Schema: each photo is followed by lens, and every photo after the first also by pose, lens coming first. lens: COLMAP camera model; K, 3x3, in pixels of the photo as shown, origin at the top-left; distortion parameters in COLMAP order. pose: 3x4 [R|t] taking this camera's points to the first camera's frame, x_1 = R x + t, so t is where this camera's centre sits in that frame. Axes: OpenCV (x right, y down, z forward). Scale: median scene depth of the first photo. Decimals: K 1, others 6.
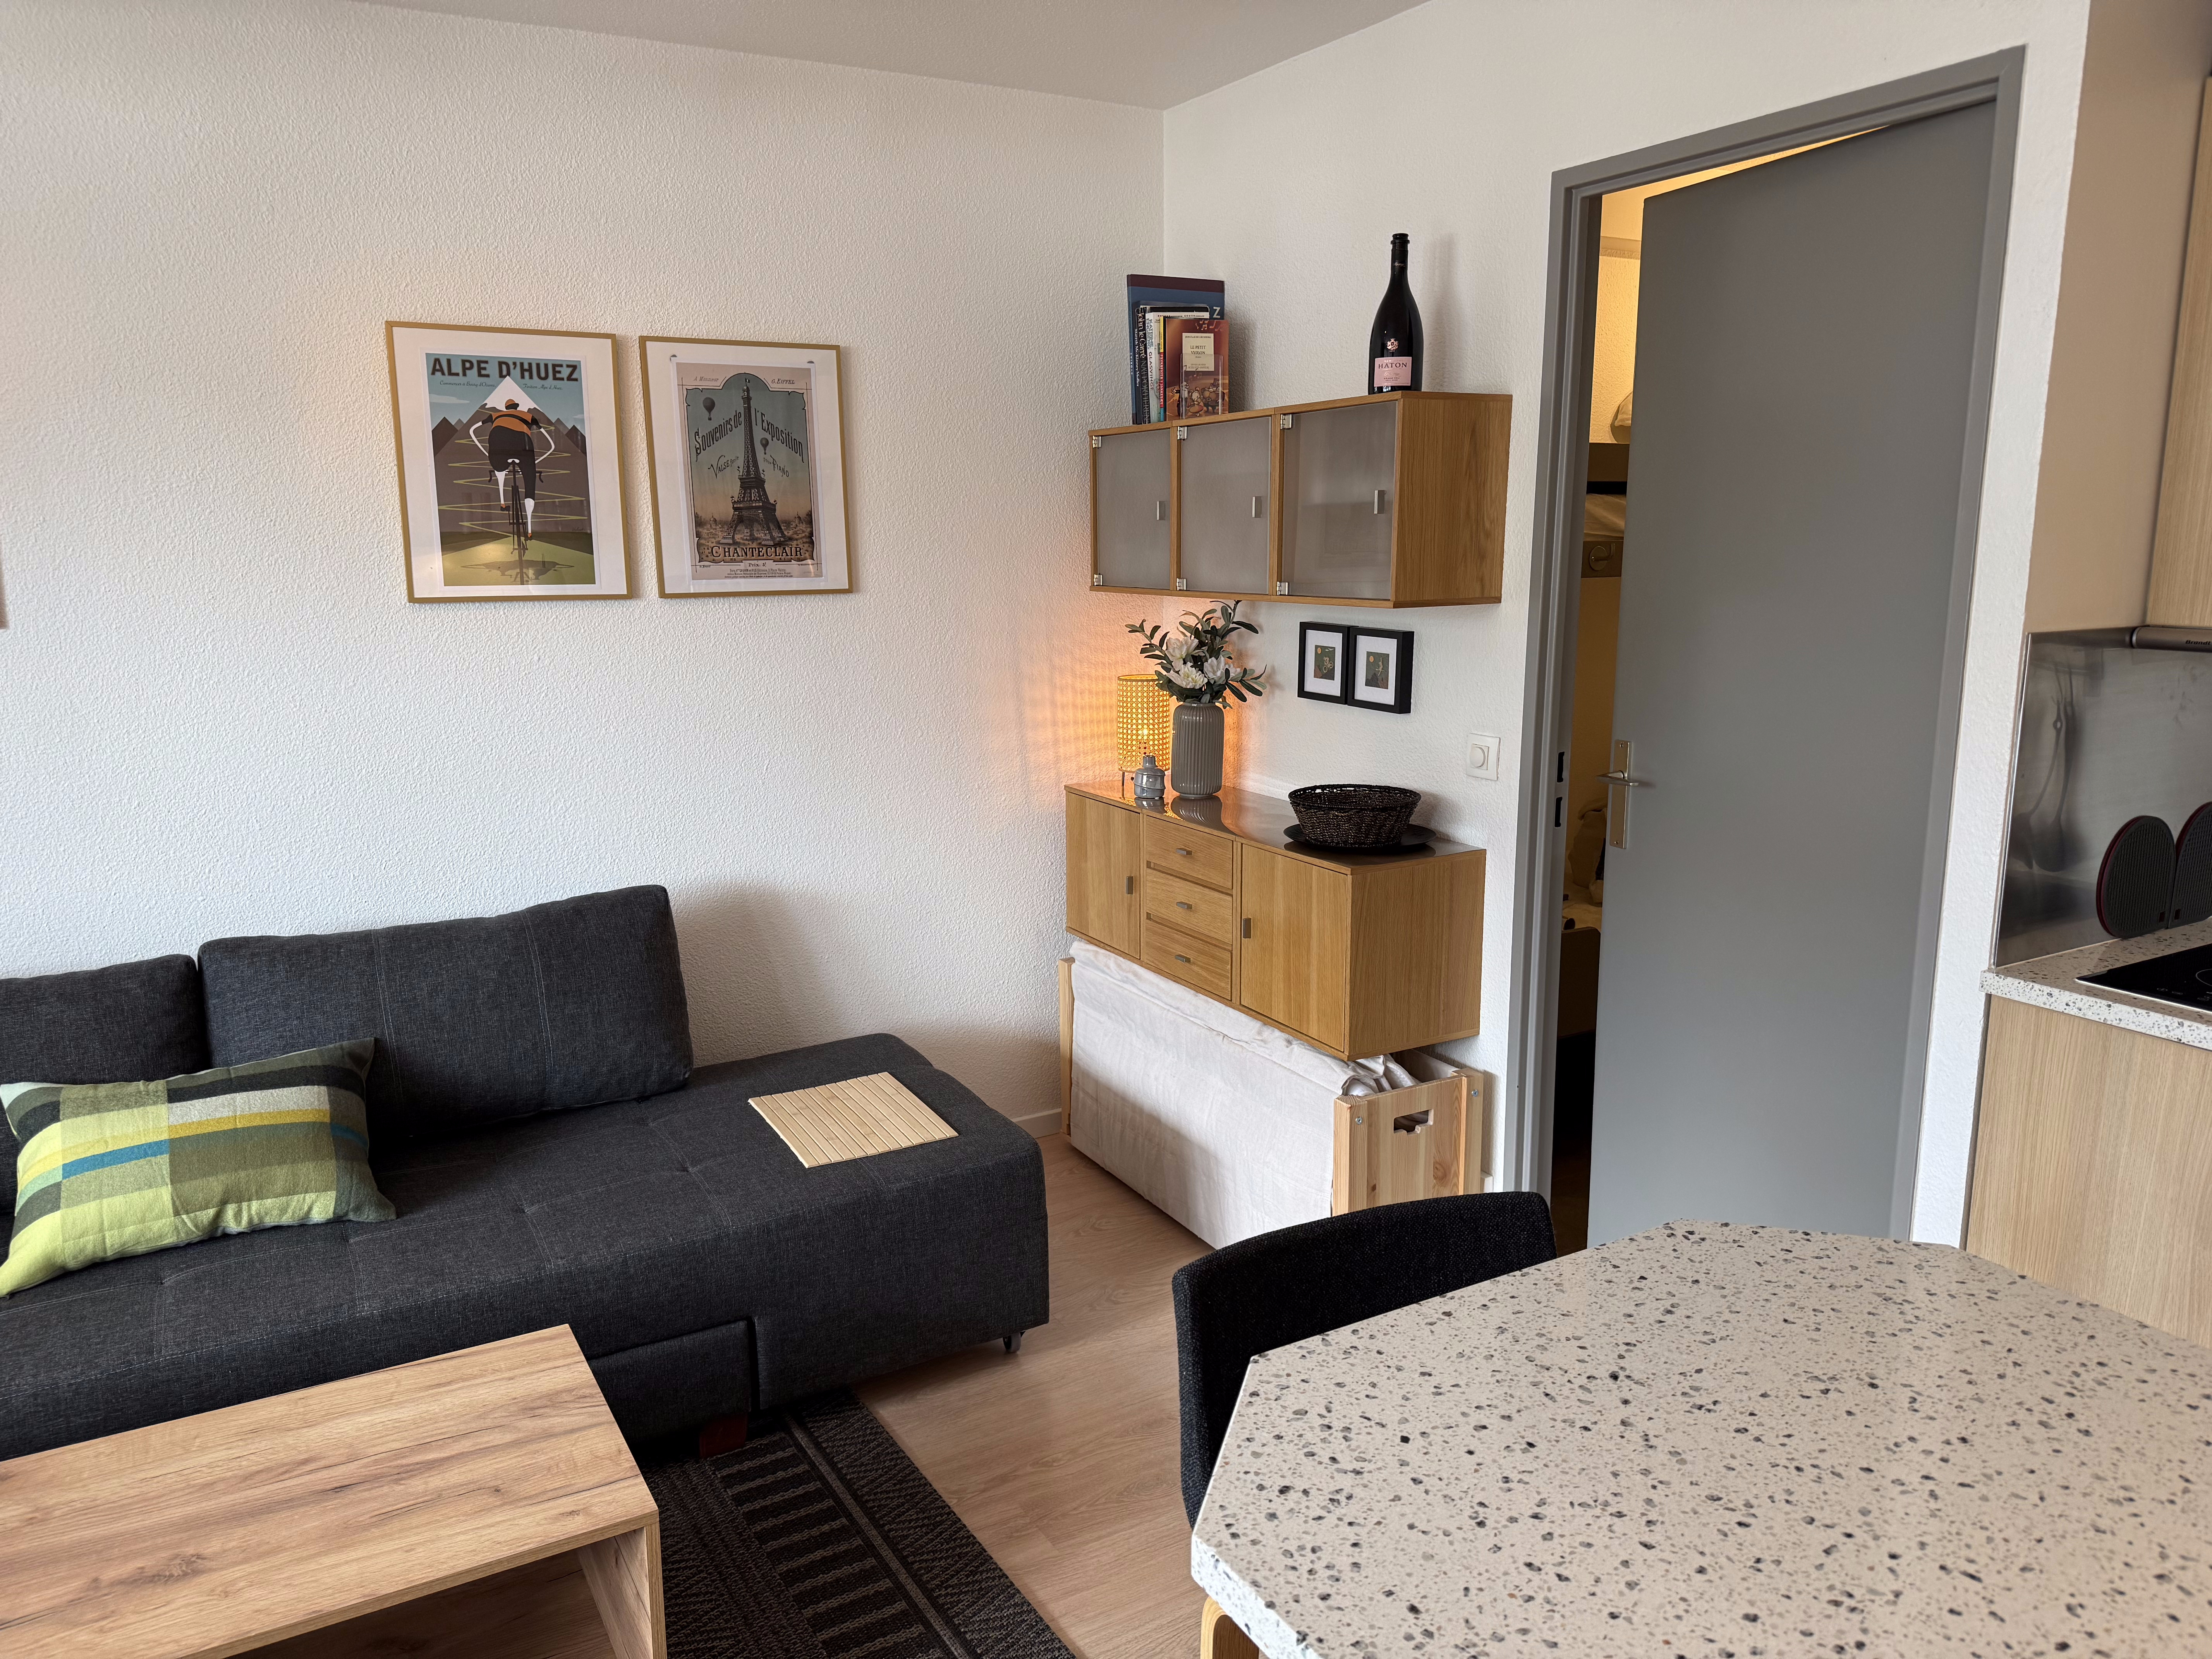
lens RADIAL K [[1545.8, 0, 1111.8], [0, 1545.8, 834.8], [0, 0, 1]] dist [0.064554, -0.073452]
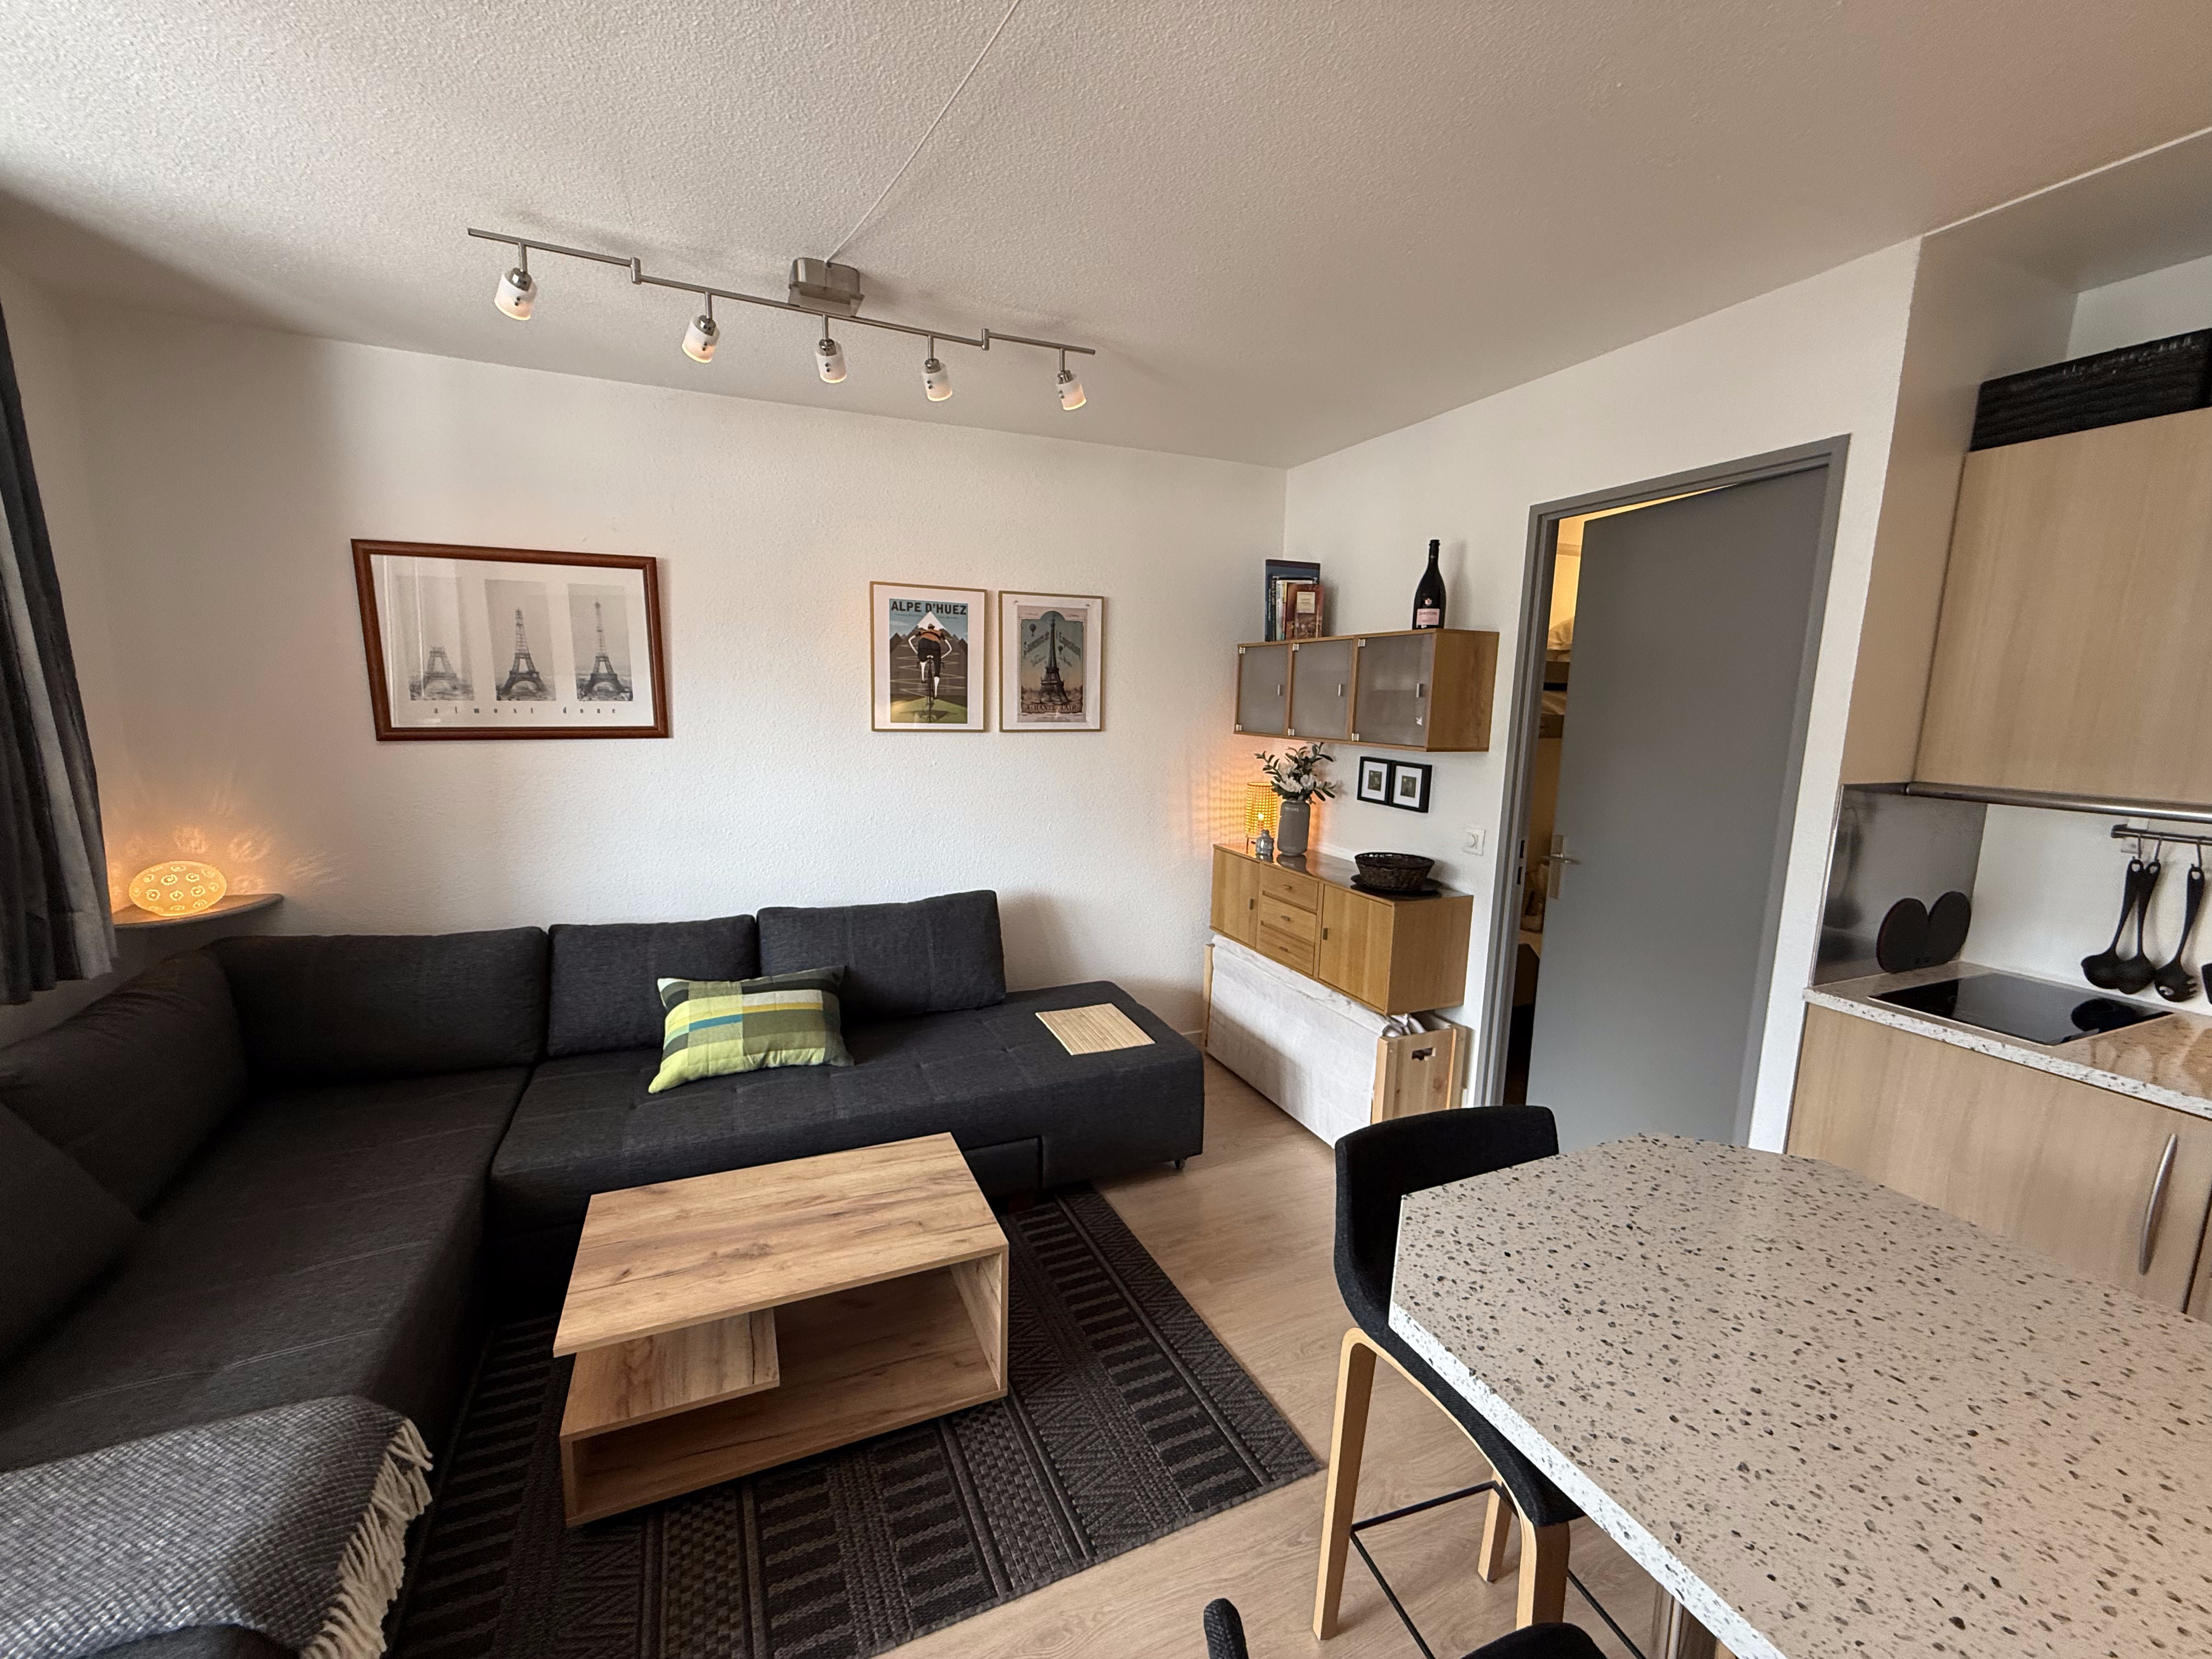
lens RADIAL K [[882.9, 0, 1098.7], [0, 882.9, 830.1], [0, 0, 1]] dist [-0.002437, 0.000953]
pose [[0.992270, 0.044922, -0.115679, -0.056416], [-0.049652, 0.998030, -0.038344, -0.004382], [0.113729, 0.043791, 0.992546, -0.005437]]
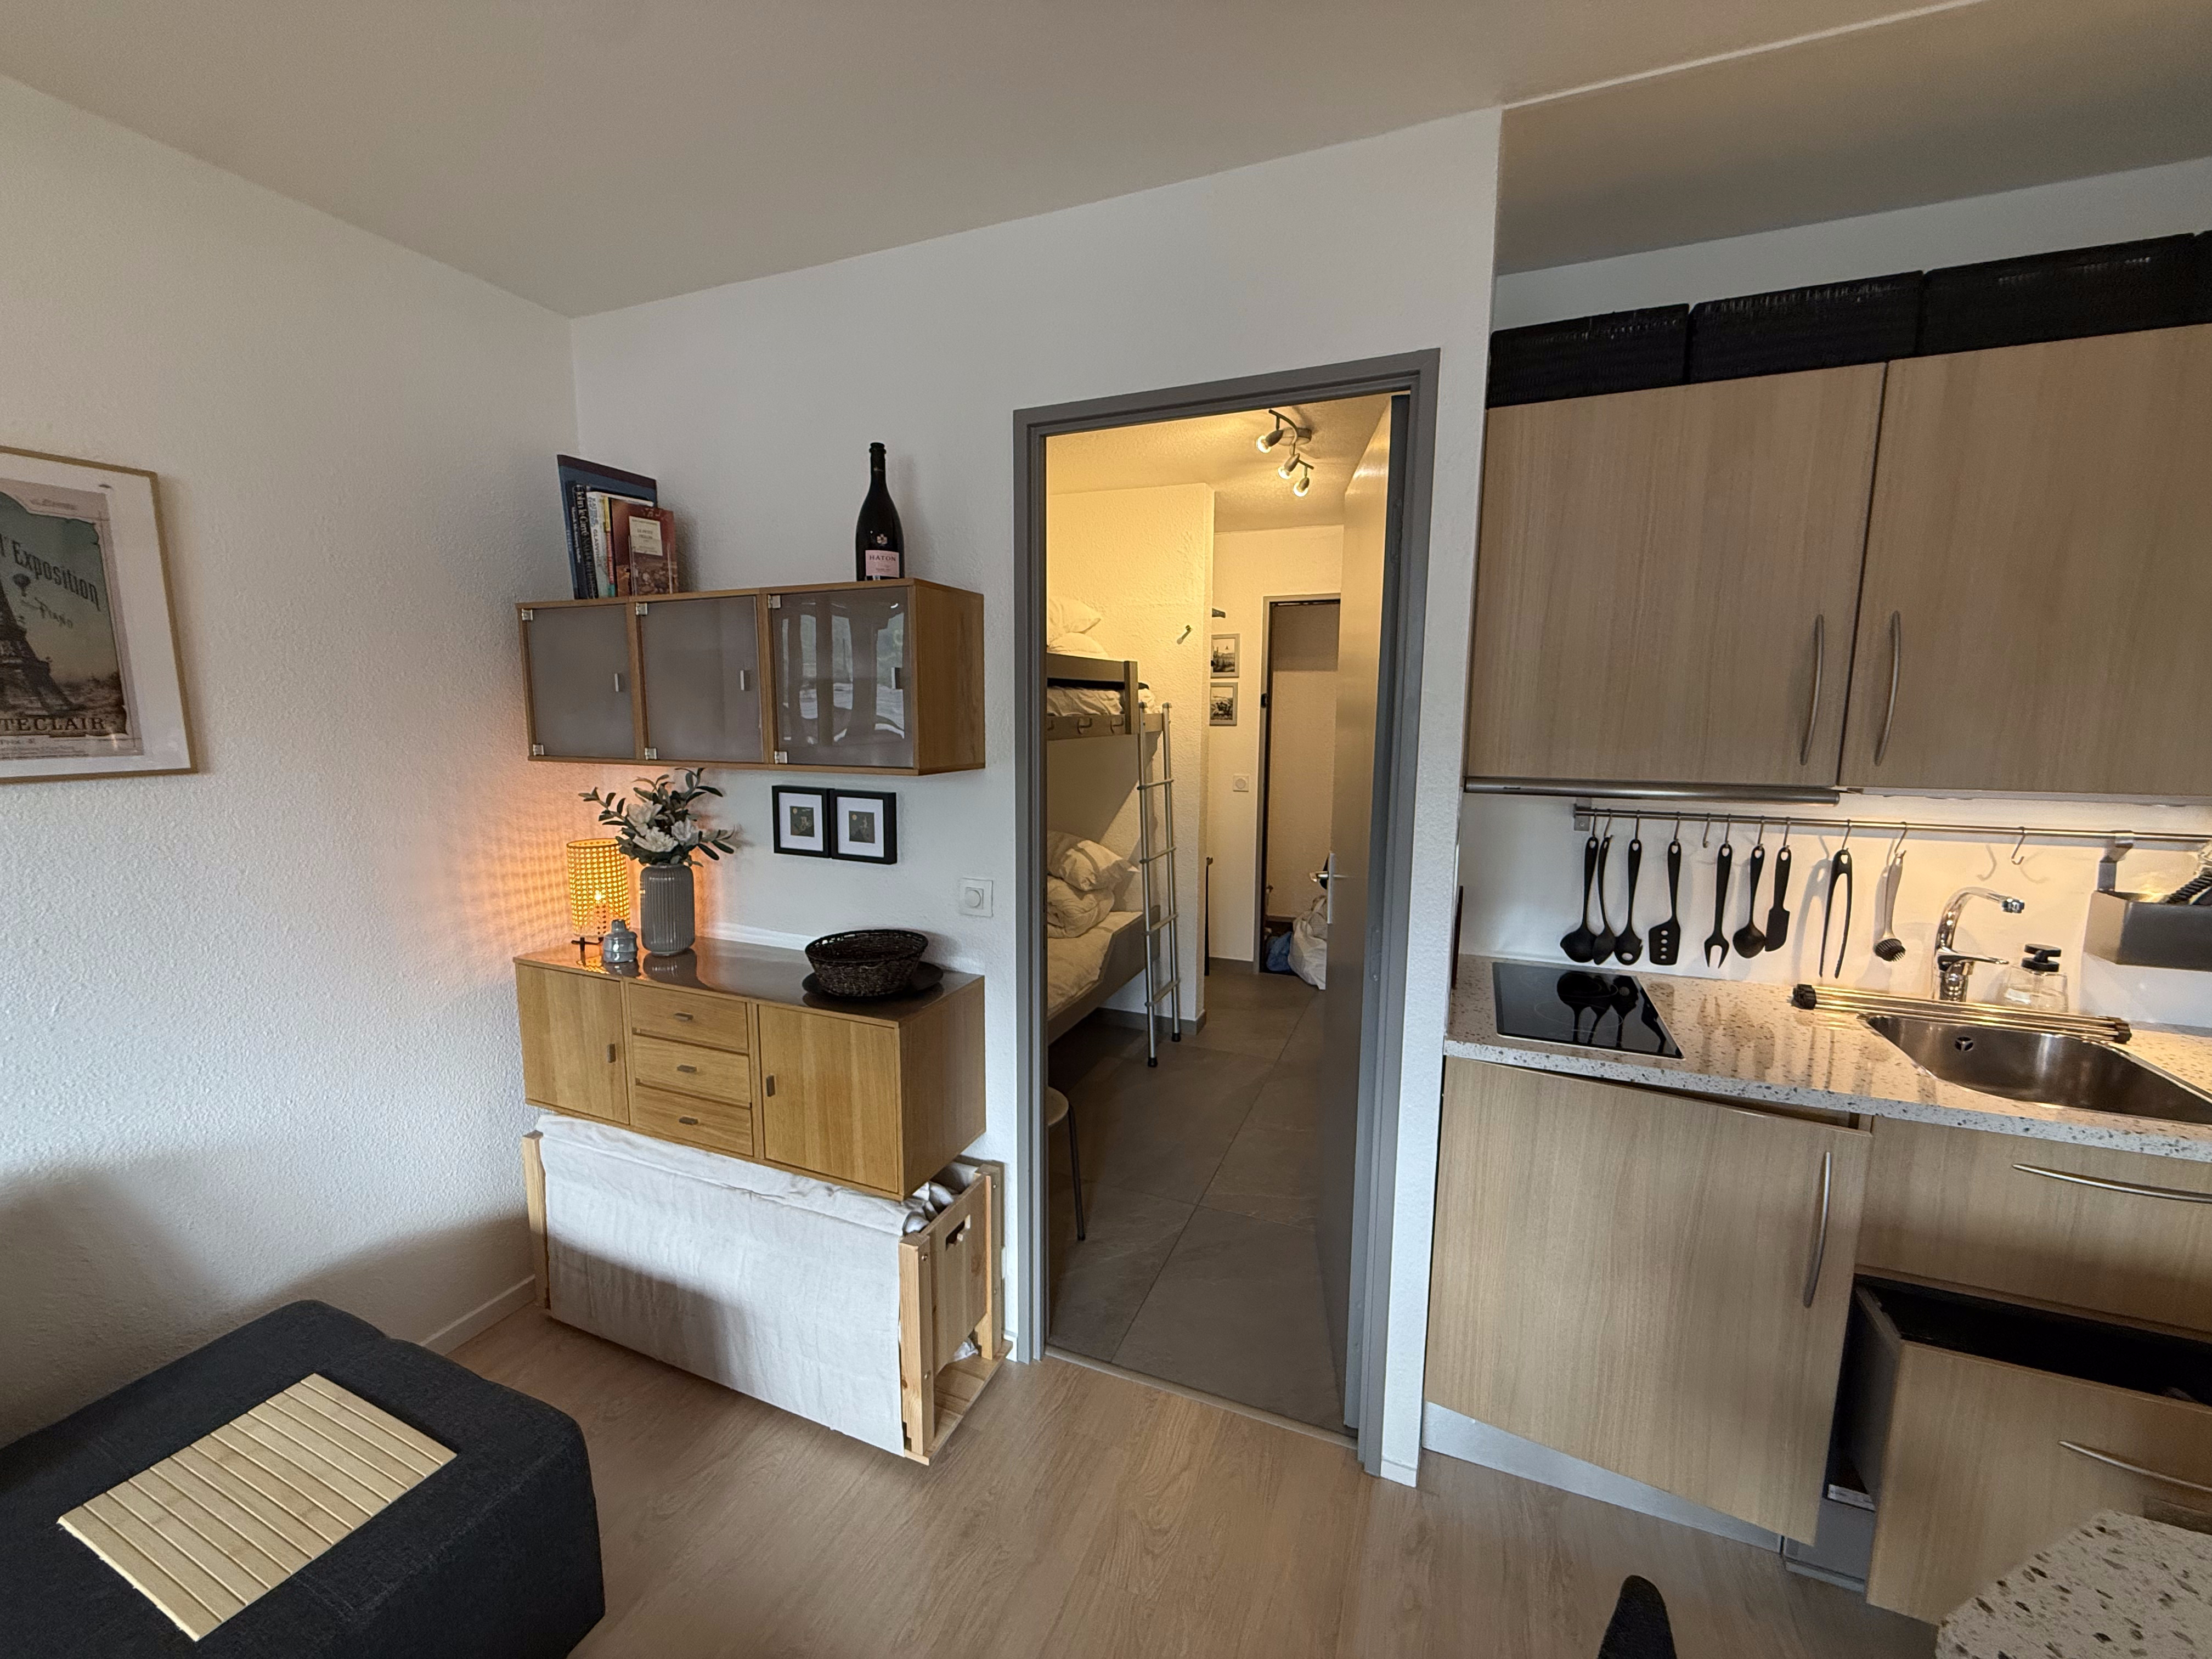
lens RADIAL K [[882.9, 0, 1098.3], [0, 882.9, 828.2], [0, 0, 1]] dist [-0.002437, 0.000953]
pose [[0.795753, -0.071451, 0.601392, -0.083616], [0.107559, 0.993903, -0.024235, -0.075994], [-0.595994, 0.083970, 0.798587, 0.406356]]
